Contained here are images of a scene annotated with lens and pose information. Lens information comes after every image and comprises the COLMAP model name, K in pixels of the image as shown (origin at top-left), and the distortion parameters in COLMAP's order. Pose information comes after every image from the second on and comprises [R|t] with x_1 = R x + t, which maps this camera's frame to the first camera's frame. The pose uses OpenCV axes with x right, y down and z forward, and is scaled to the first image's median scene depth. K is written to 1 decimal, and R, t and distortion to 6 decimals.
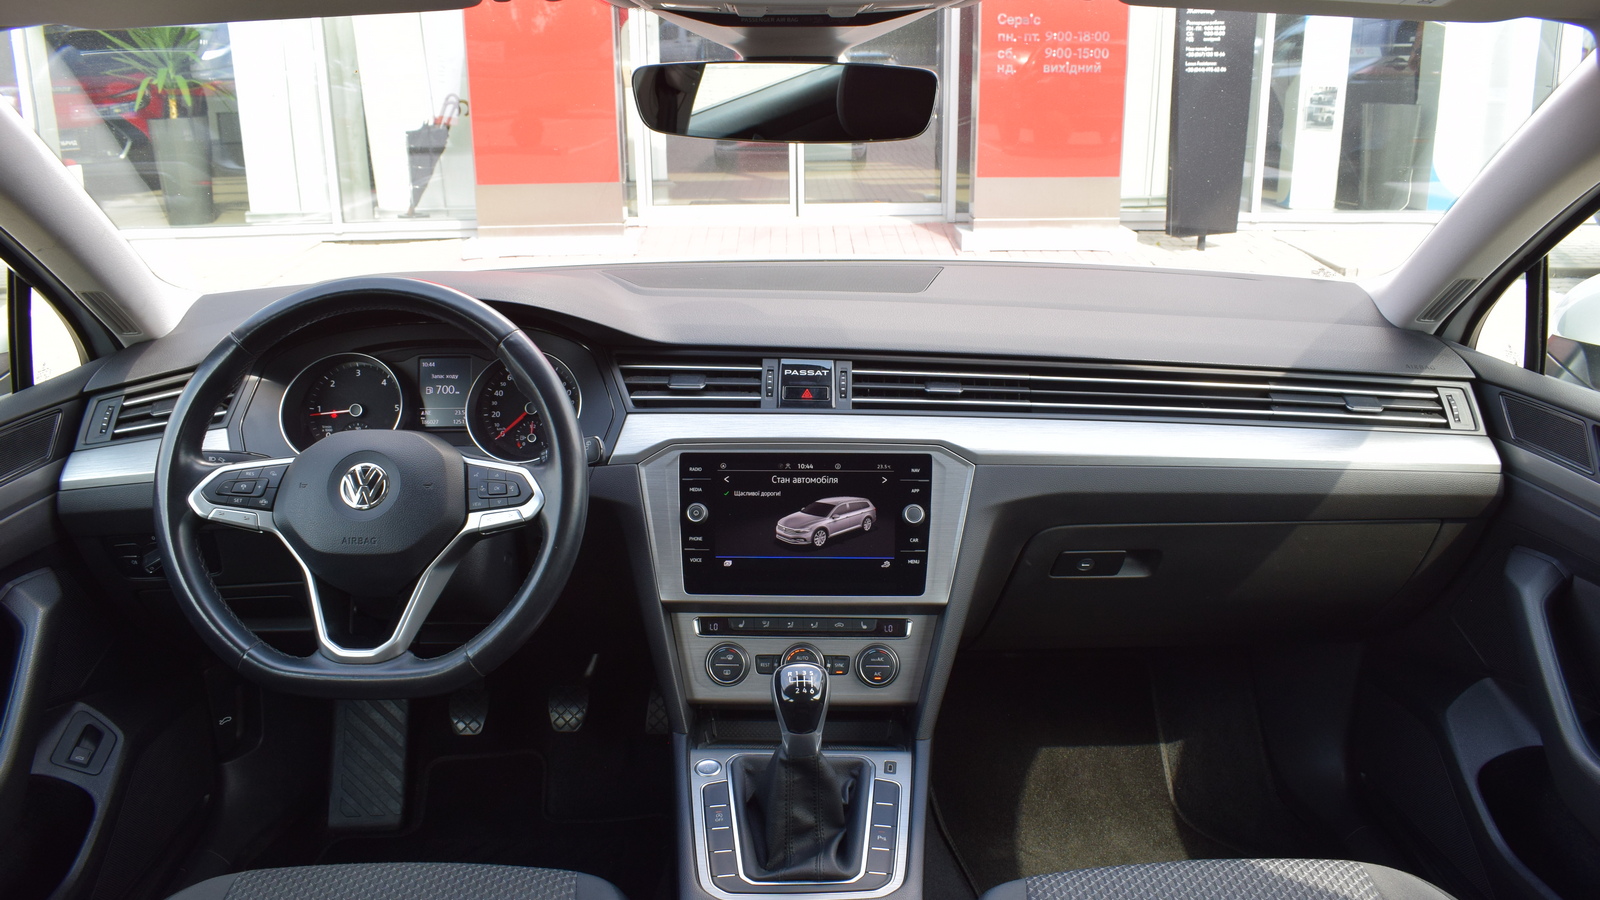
lens RADIAL K [[1256.7, 0, 801.6], [0, 1256.7, 458.7], [0, 0, 1]] dist [-0.089201, 0.003387]
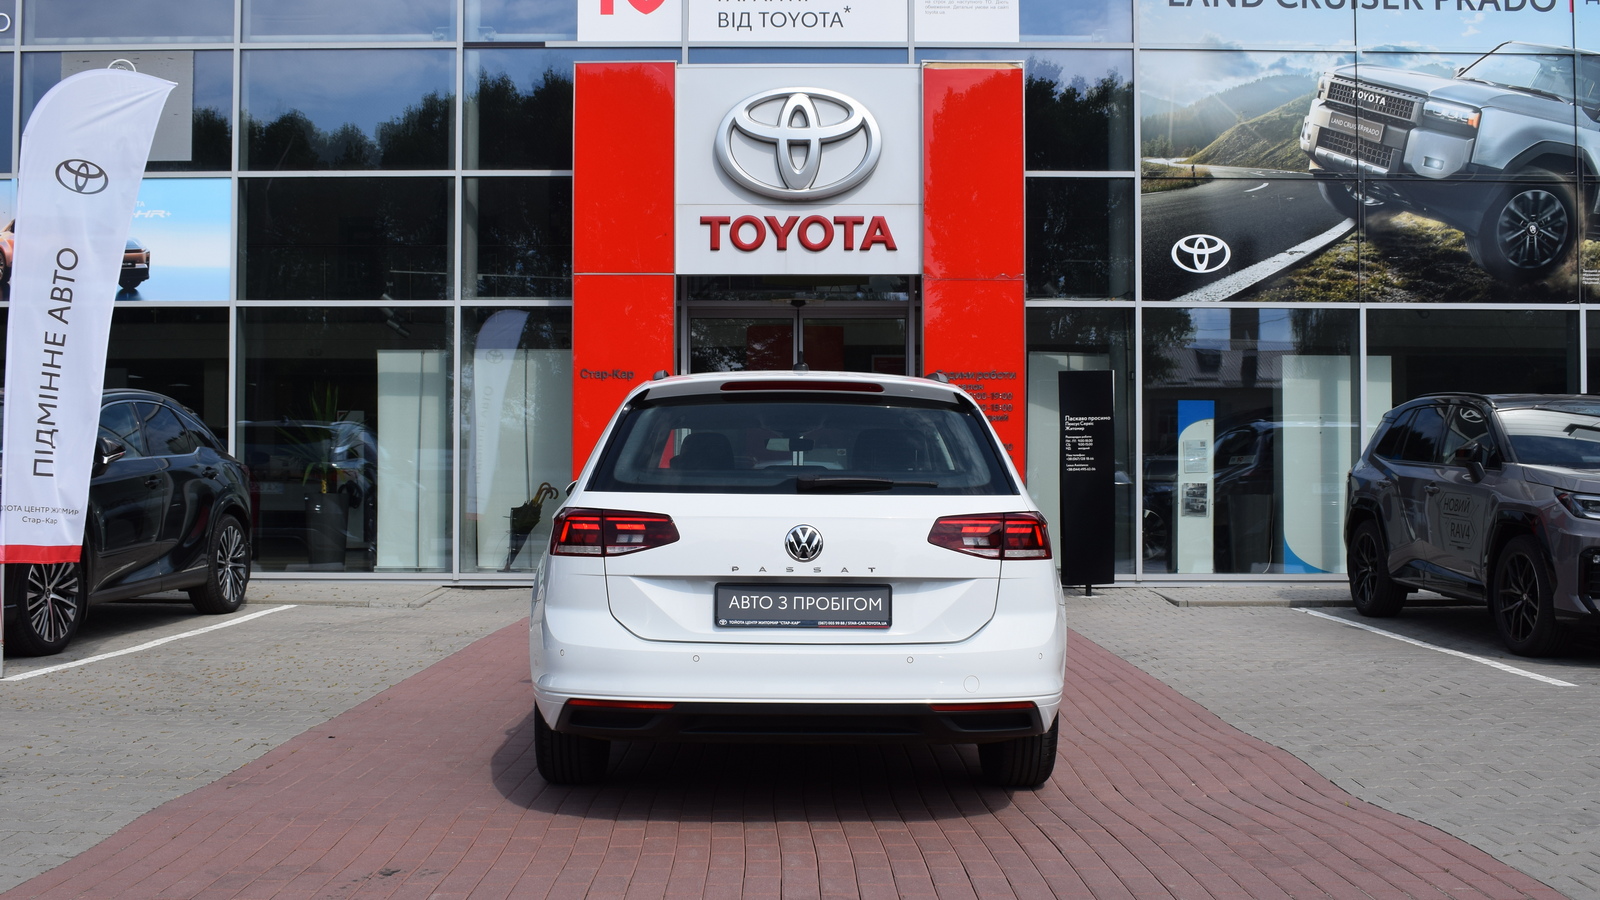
lens RADIAL K [[1712.3, 0, 800.0], [0, 1712.3, 450.0], [0, 0, 1]] dist [-0.071314, 0.029211]
pose [[0.999919, 0.012305, -0.003138, 0.014119], [-0.012653, 0.944531, -0.328179, 1.686575], [-0.001074, 0.328193, 0.944610, -4.657674]]
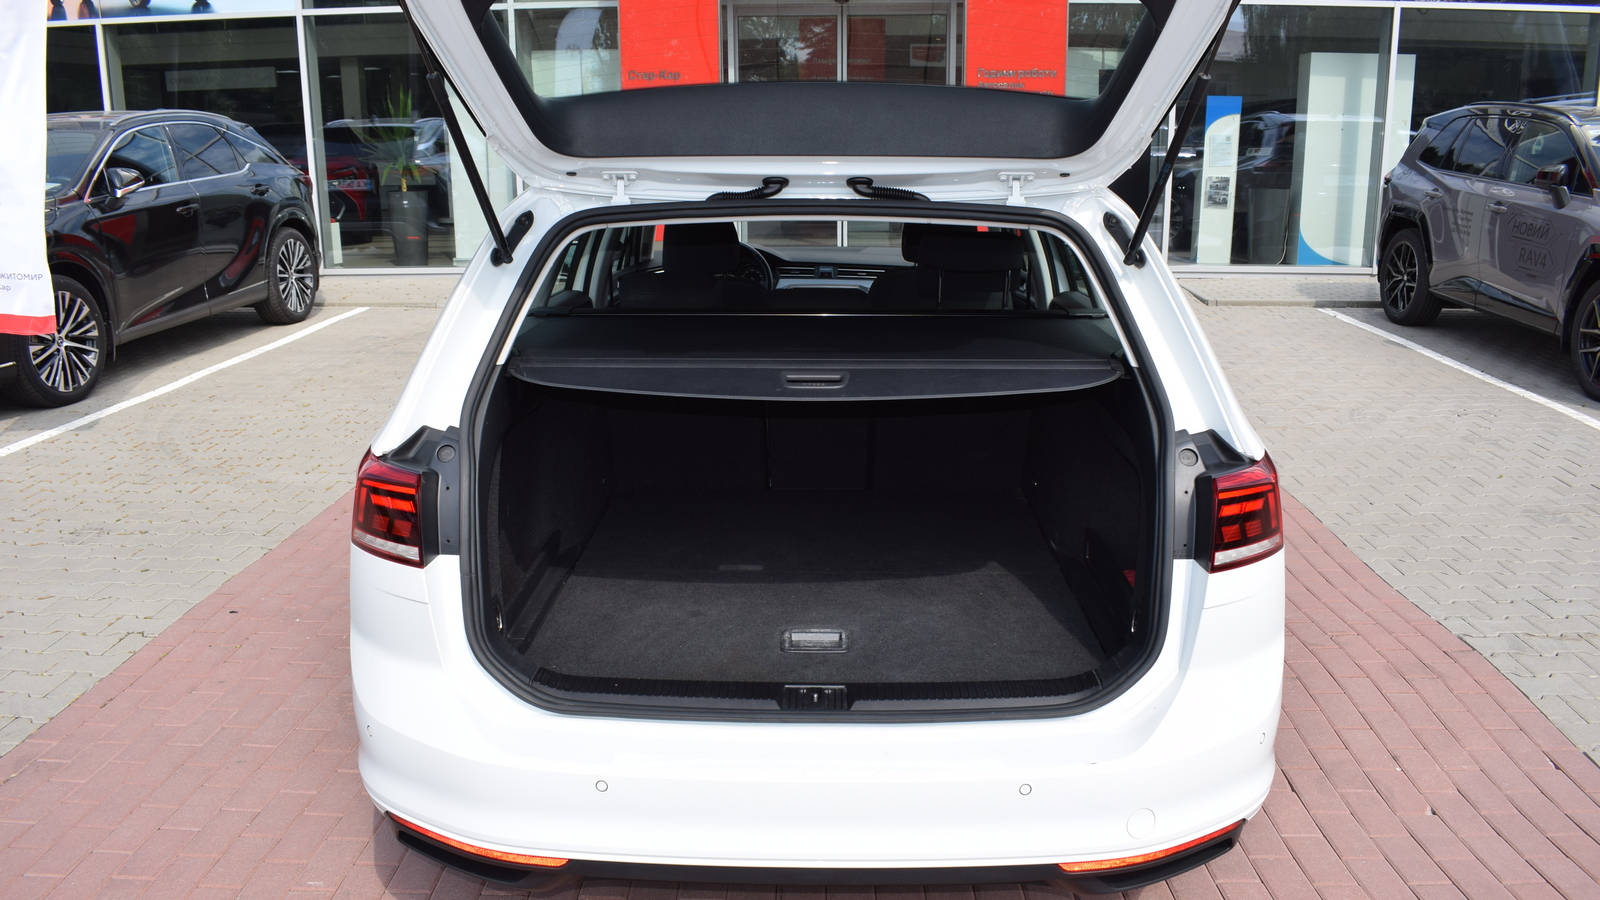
lens RADIAL K [[1256.7, 0, 801.6], [0, 1256.7, 458.7], [0, 0, 1]] dist [-0.089201, 0.003387]
pose [[0.999159, 0.014202, -0.038463, 0.049145], [-0.016491, 0.998071, -0.059857, 0.678431], [0.037539, 0.060441, 0.997466, -2.516832]]
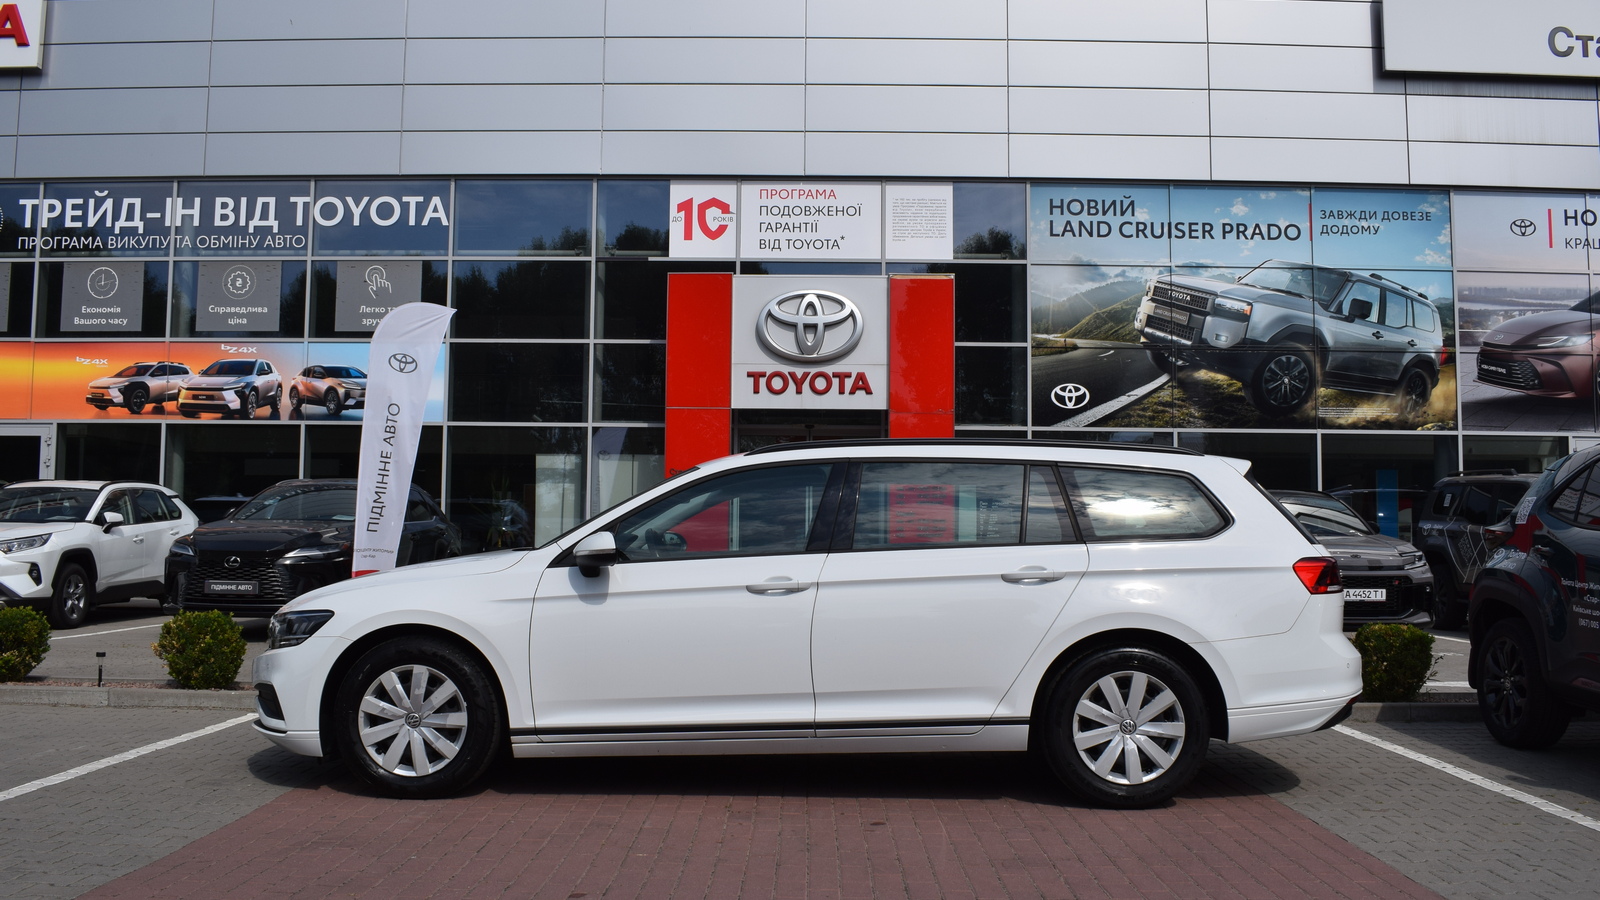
lens RADIAL K [[1369.8, 0, 798.2], [0, 1369.8, 449.4], [0, 0, 1]] dist [-0.078749, -0.000821]
pose [[0.999661, 0.019217, -0.017560, 0.087266], [-0.024419, 0.925966, -0.376817, 2.537638], [0.009019, 0.377119, 0.926121, -7.119785]]
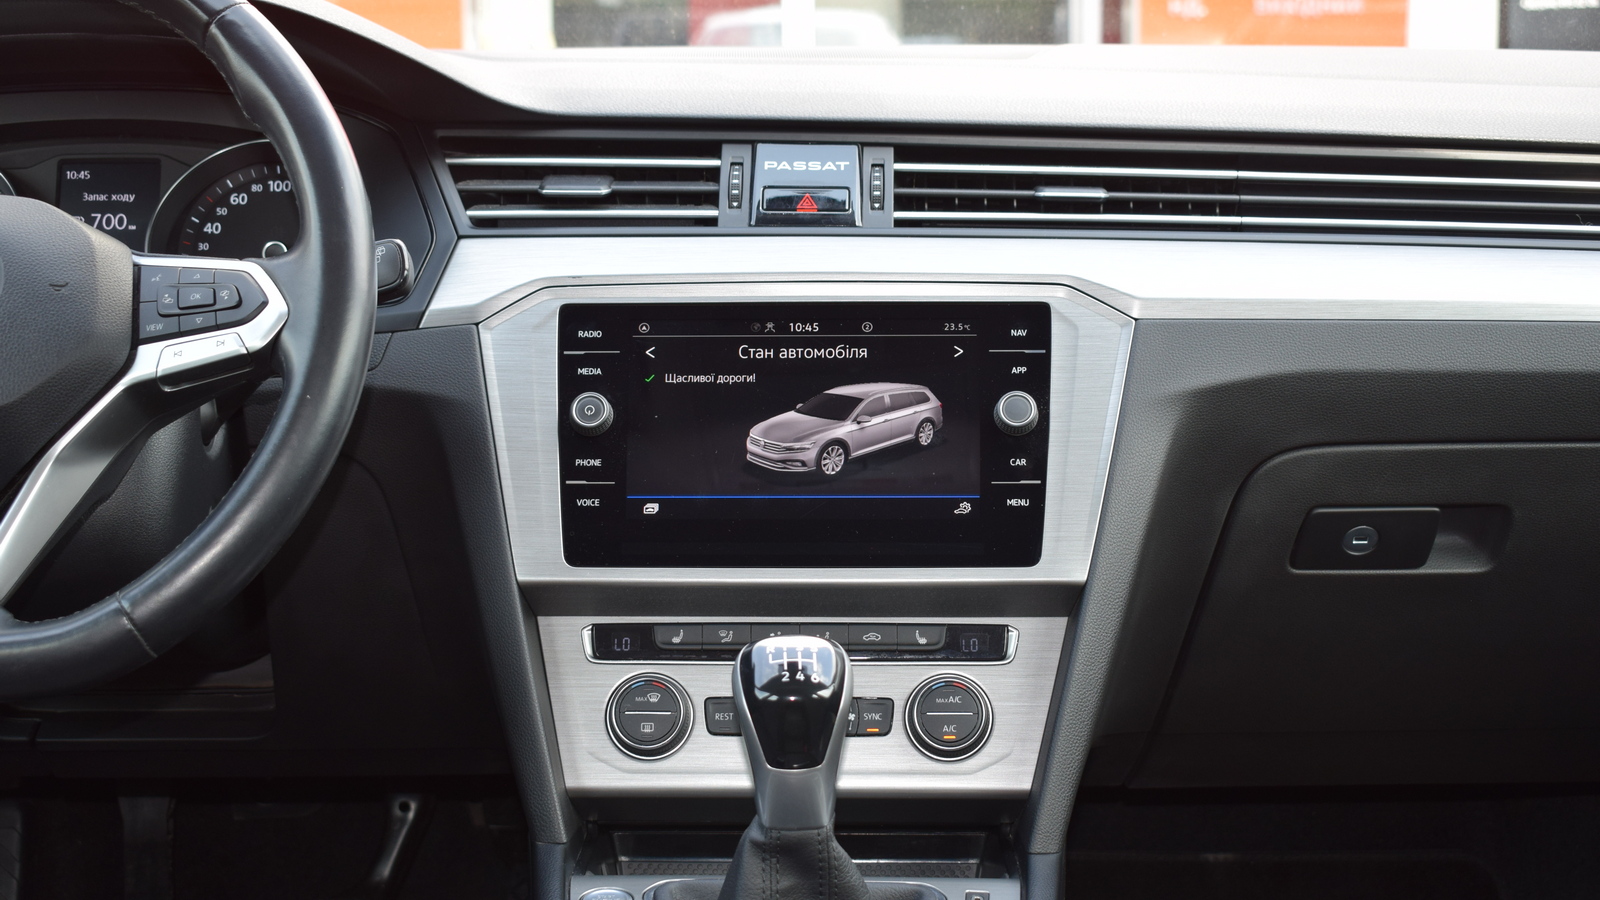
lens RADIAL K [[2362.5, 0, 800.0], [0, 2362.5, 450.0], [0, 0, 1]] dist [-0.012728, -0.025741]
pose [[0.999985, -0.002278, -0.004995, 0.006090], [0.001465, 0.987591, -0.157040, 0.207166], [0.005291, 0.157030, 0.987580, 0.053826]]
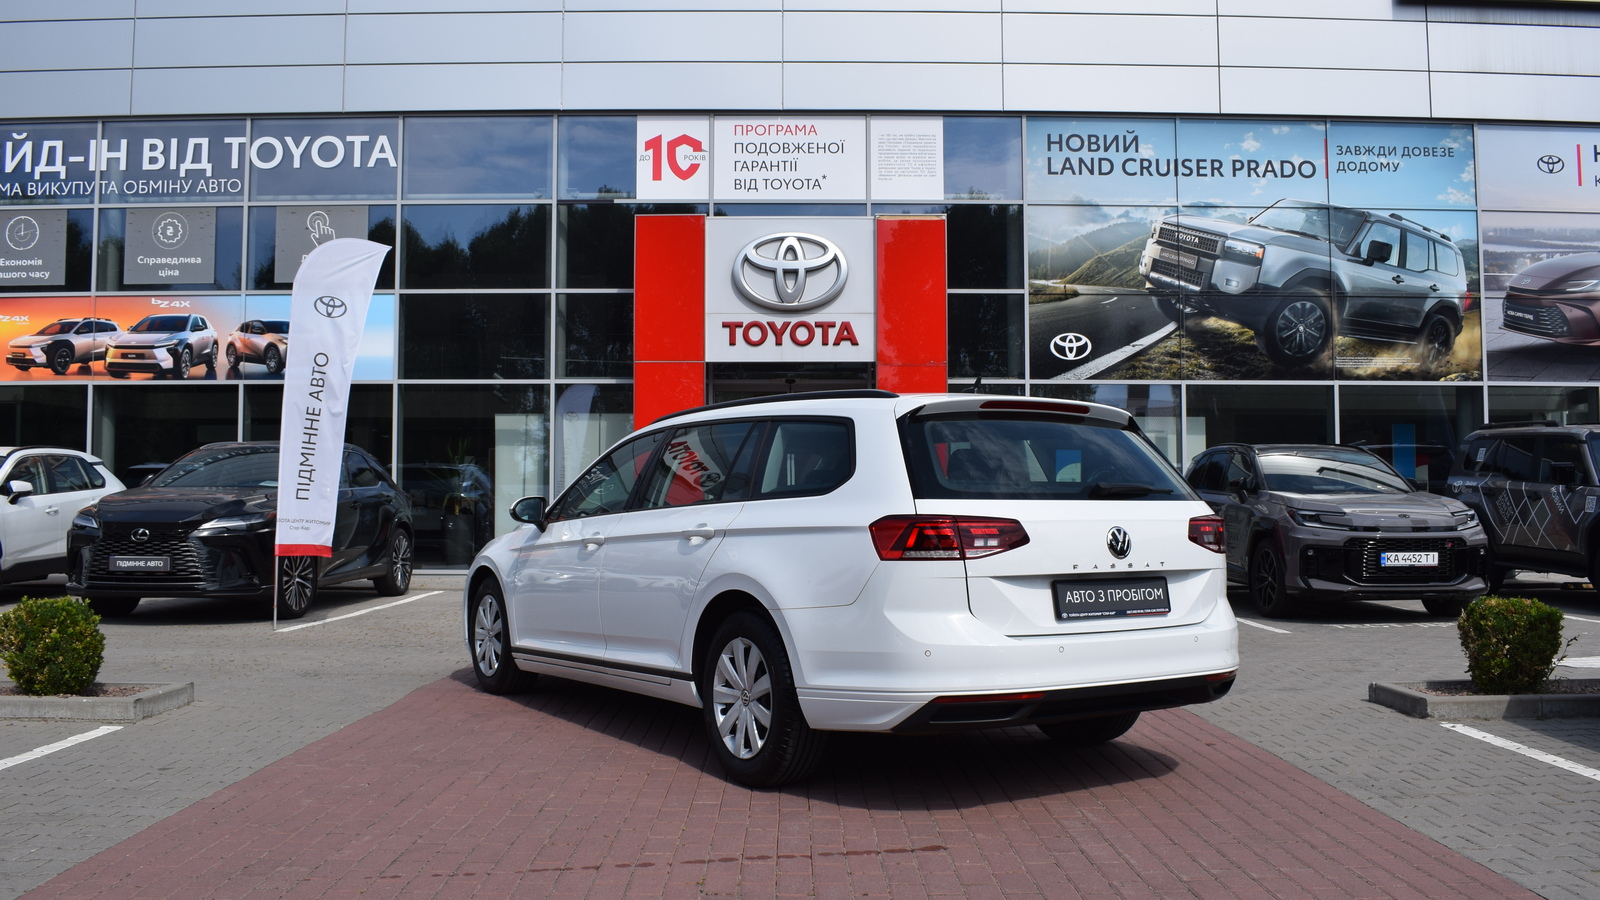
lens RADIAL K [[1353.3, 0, 800.0], [0, 1353.3, 450.0], [0, 0, 1]] dist [-0.085502, 0.012325]
pose [[0.999939, 0.010819, 0.002179, 0.025599], [-0.009352, 0.935479, -0.353258, 2.179517], [-0.005860, 0.353216, 0.935523, -6.013570]]
